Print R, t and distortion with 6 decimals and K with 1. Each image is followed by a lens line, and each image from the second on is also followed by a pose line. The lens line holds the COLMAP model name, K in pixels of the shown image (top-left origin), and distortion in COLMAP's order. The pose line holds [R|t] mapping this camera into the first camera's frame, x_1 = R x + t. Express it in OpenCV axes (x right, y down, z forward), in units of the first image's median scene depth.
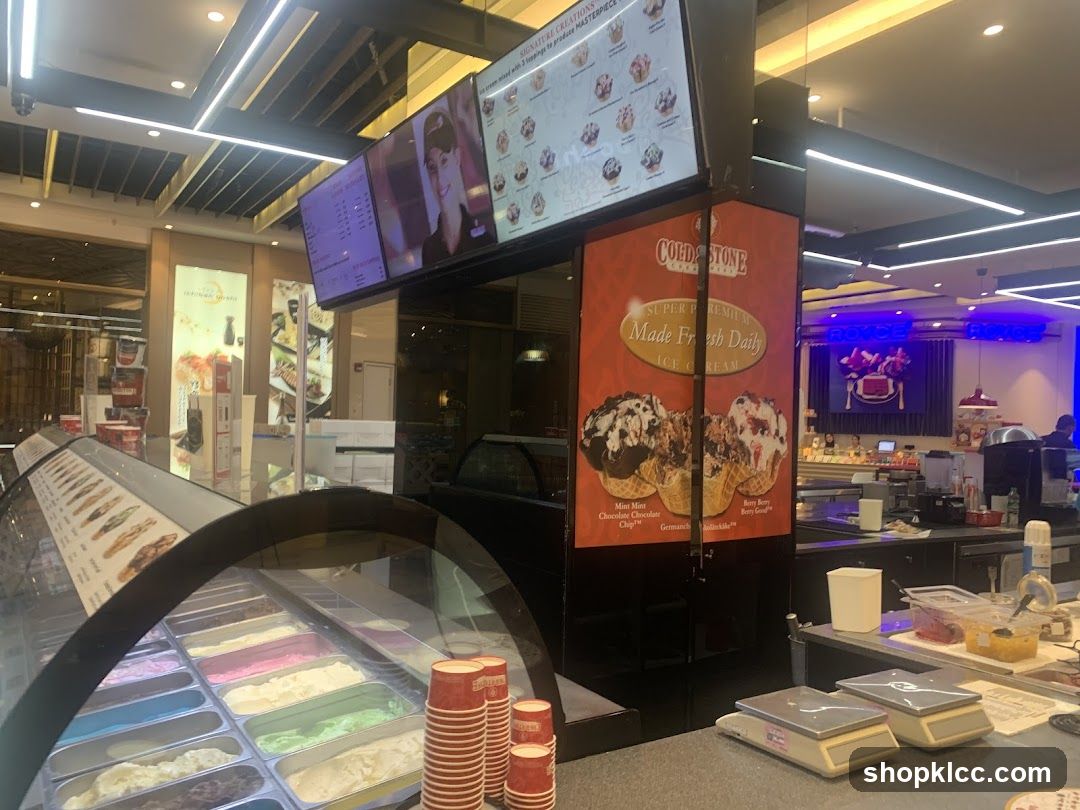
lens RADIAL K [[819.5, 0, 539.3], [0, 819.5, 421.2], [0, 0, 1]] dist [0.066930, -0.076647]
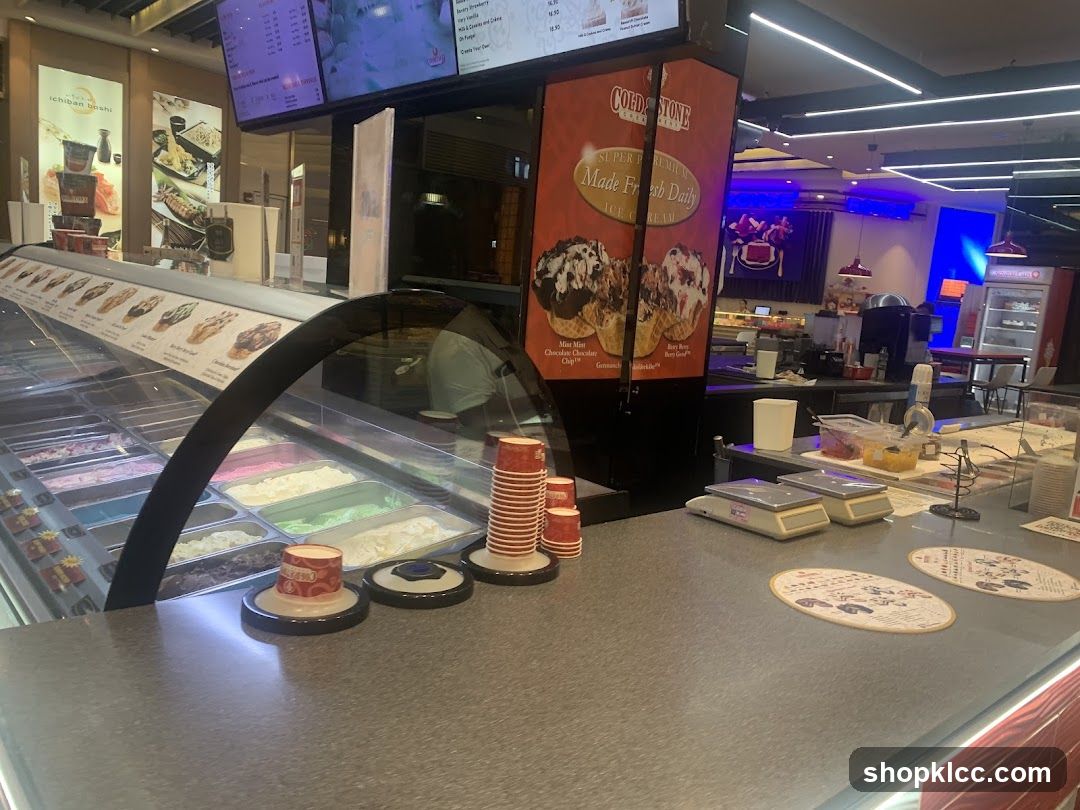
lens RADIAL K [[819.5, 0, 539.3], [0, 819.5, 421.2], [0, 0, 1]] dist [0.066930, -0.076647]
pose [[0.987542, 0.030005, 0.154467, -0.092312], [-0.056487, 0.983819, 0.170027, 0.020091], [-0.146866, -0.176635, 0.973258, -0.067944]]
